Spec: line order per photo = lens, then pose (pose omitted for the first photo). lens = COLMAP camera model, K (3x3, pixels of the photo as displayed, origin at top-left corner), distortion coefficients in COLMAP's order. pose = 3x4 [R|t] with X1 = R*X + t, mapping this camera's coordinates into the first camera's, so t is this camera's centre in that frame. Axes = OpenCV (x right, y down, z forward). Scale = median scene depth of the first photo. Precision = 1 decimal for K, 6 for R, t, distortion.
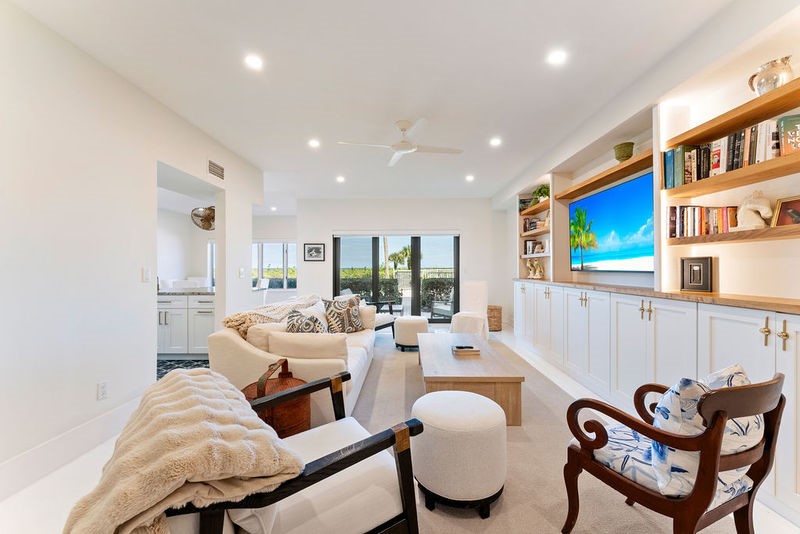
lens RADIAL K [[321.5, 0, 396.5], [0, 321.5, 267.9], [0, 0, 1]] dist [0.002550, -0.000965]
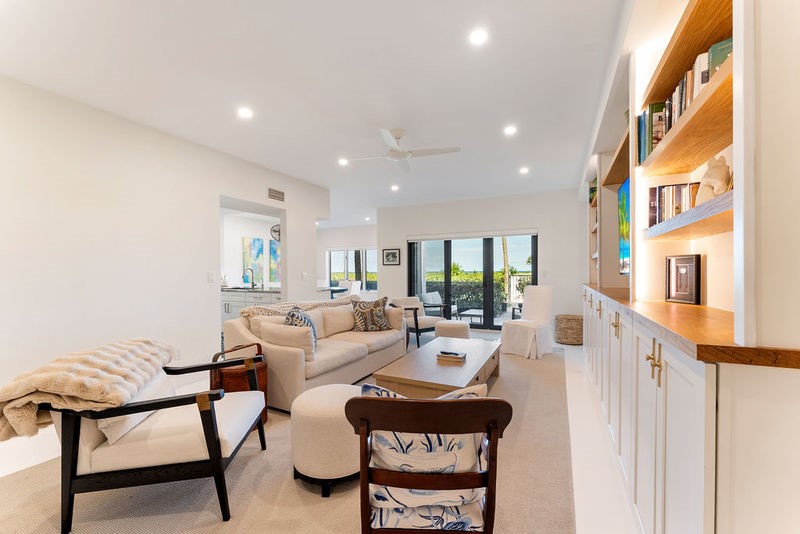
lens RADIAL K [[321.5, 0, 396.0], [0, 321.5, 279.1], [0, 0, 1]] dist [0.002550, -0.000965]
pose [[0.904790, 0.006159, -0.425813, 0.423048], [0.004415, 0.999706, 0.023841, -0.000705], [0.425834, -0.023450, 0.904497, 0.048355]]
